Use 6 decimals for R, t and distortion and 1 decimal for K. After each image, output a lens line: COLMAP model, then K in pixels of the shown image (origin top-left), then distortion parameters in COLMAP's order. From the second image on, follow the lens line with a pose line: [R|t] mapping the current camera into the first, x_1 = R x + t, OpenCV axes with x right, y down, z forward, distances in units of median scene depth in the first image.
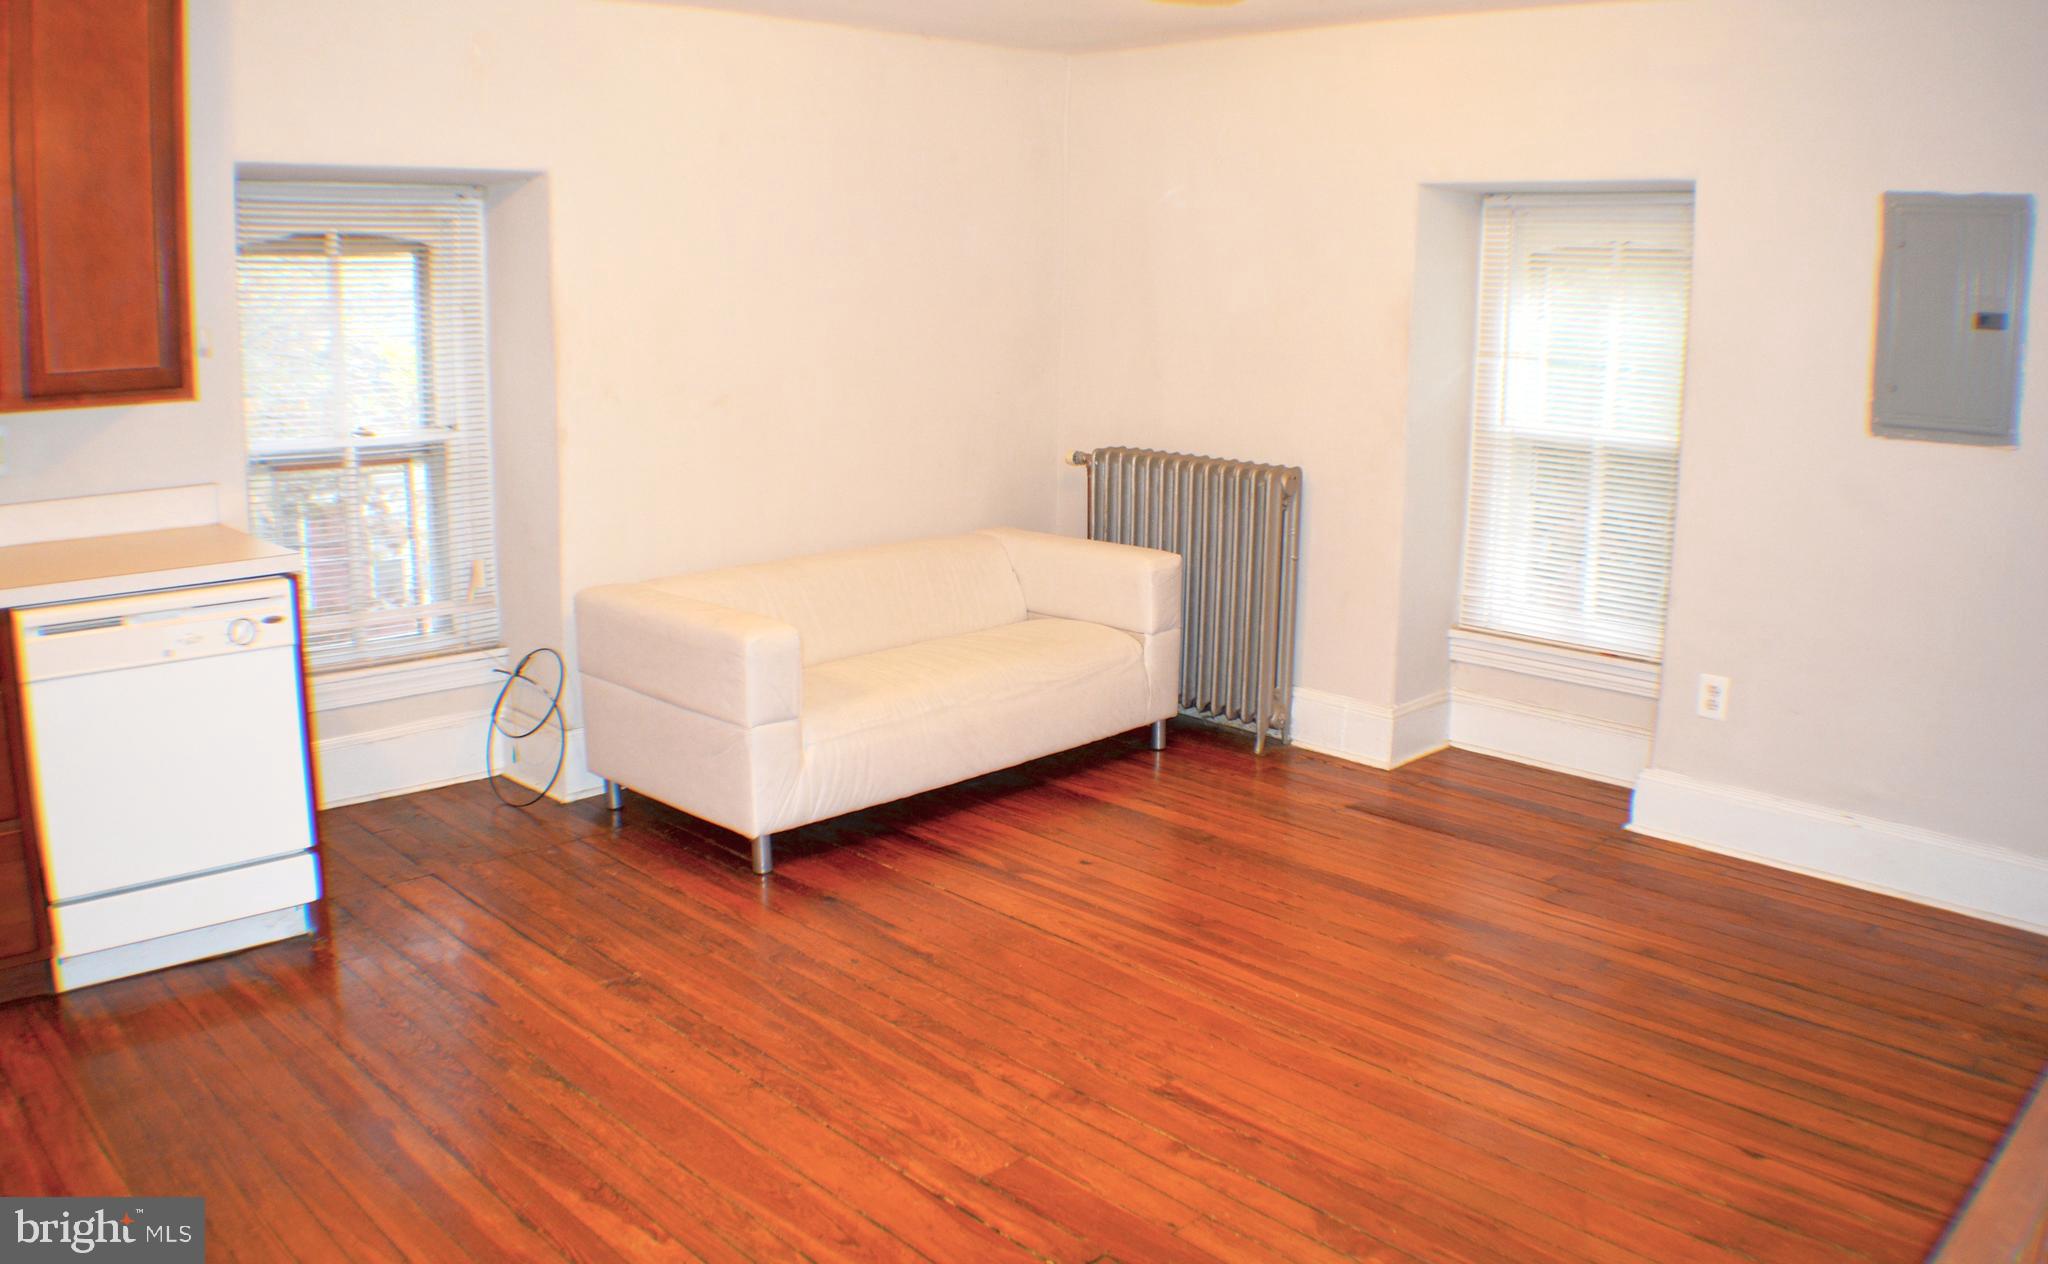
lens RADIAL K [[1605.4, 0, 1024.0], [0, 1605.4, 632.0], [0, 0, 1]] dist [-0.181064, 0.026132]
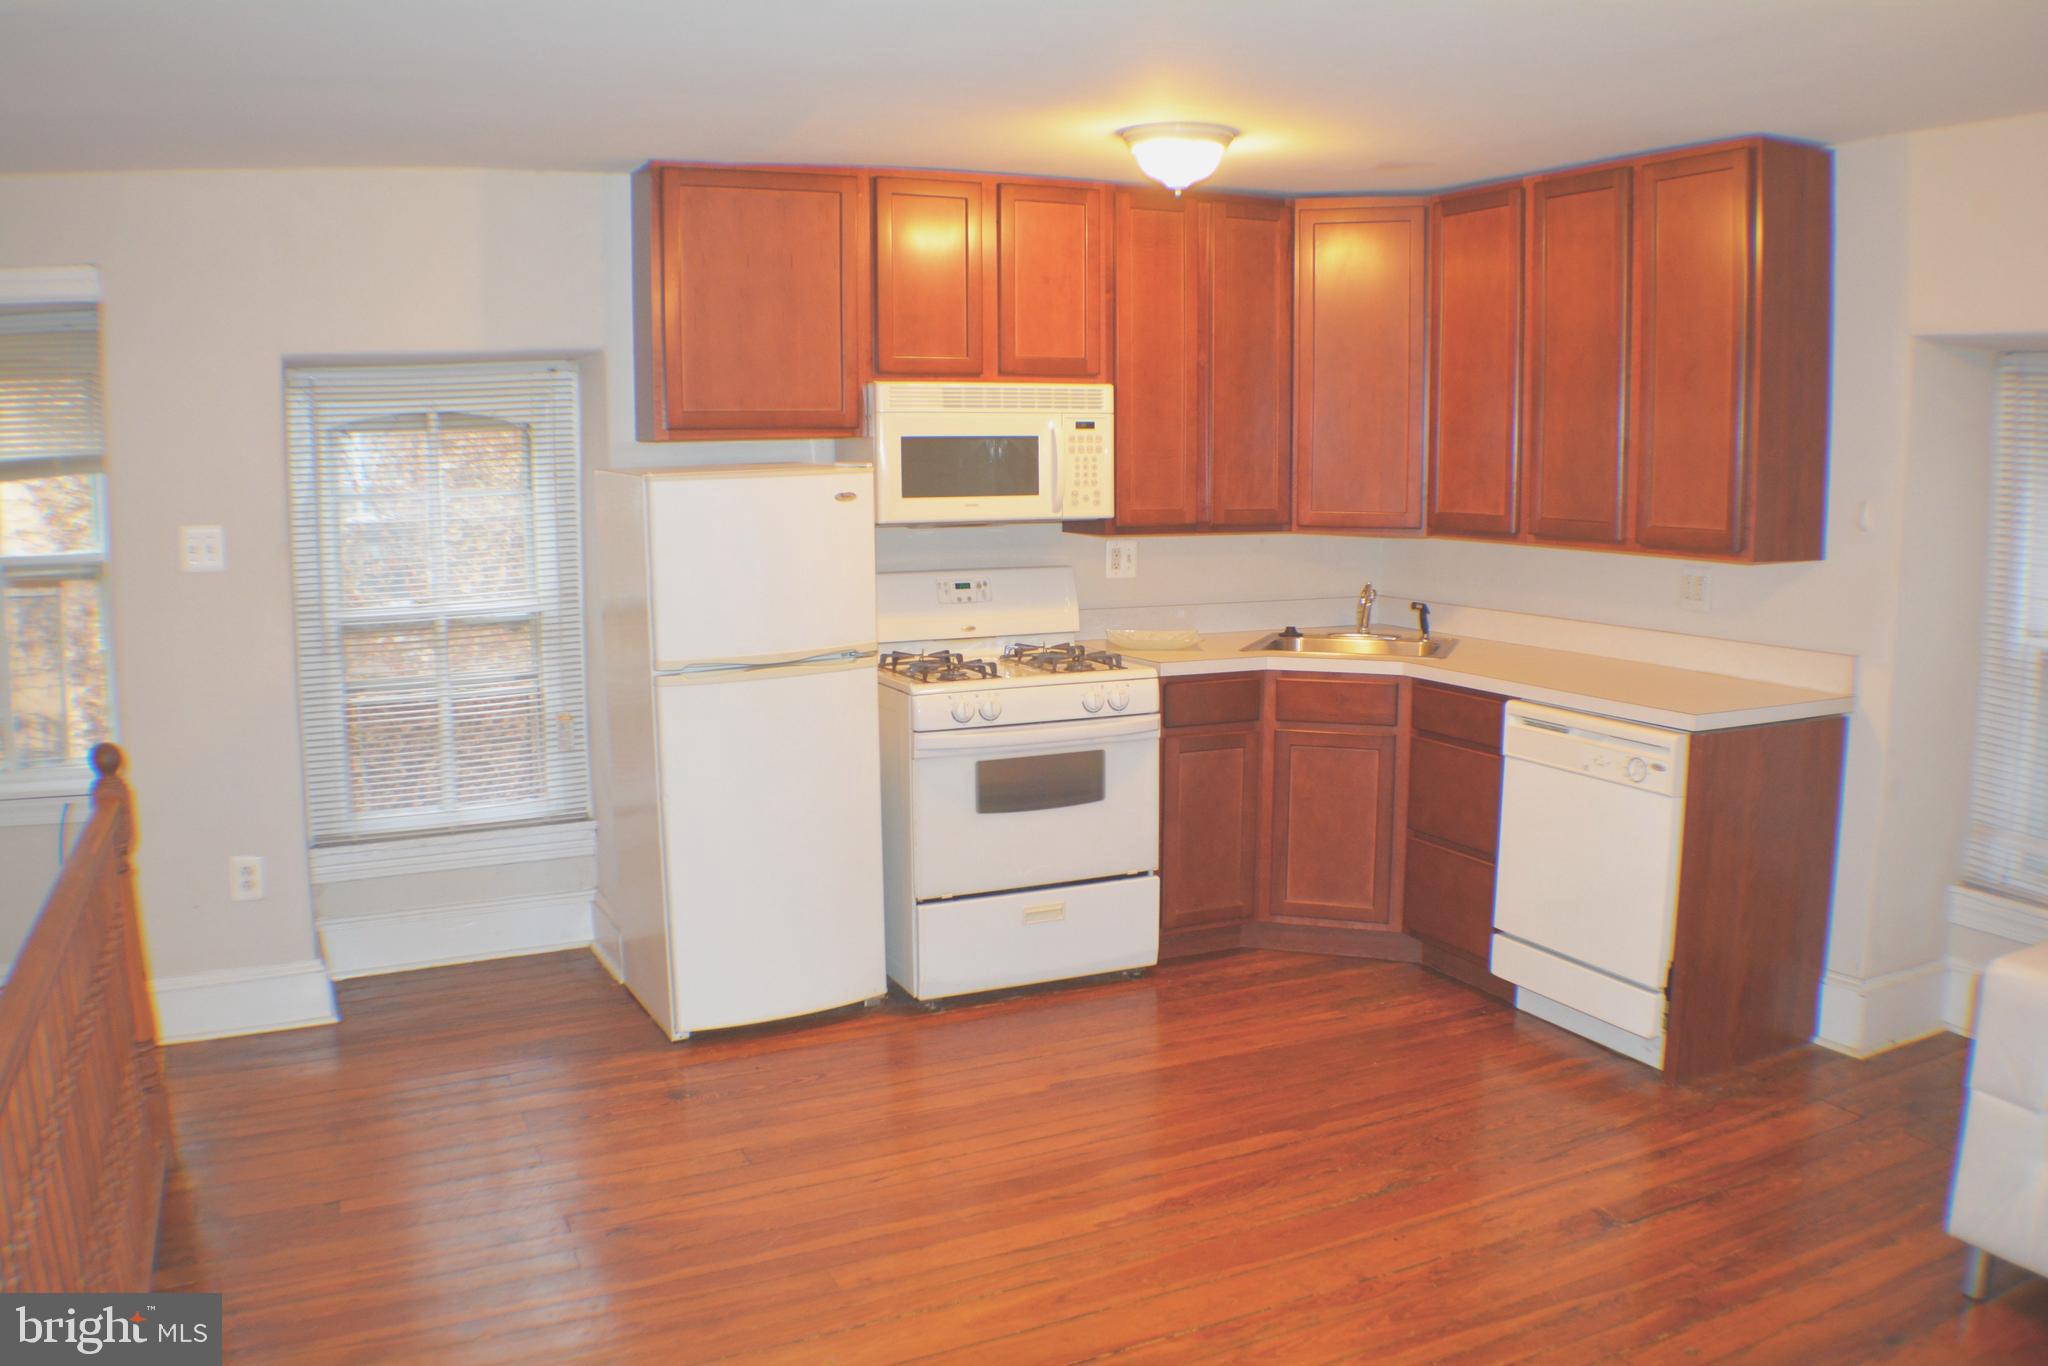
lens RADIAL K [[1612.7, 0, 1024.0], [0, 1612.7, 683.0], [0, 0, 1]] dist [-0.212647, 0.080956]
pose [[-0.326307, 0.121918, -0.937369, 0.559851], [-0.198764, 0.960627, 0.194134, -0.156690], [0.924130, 0.249663, -0.289226, 0.737908]]
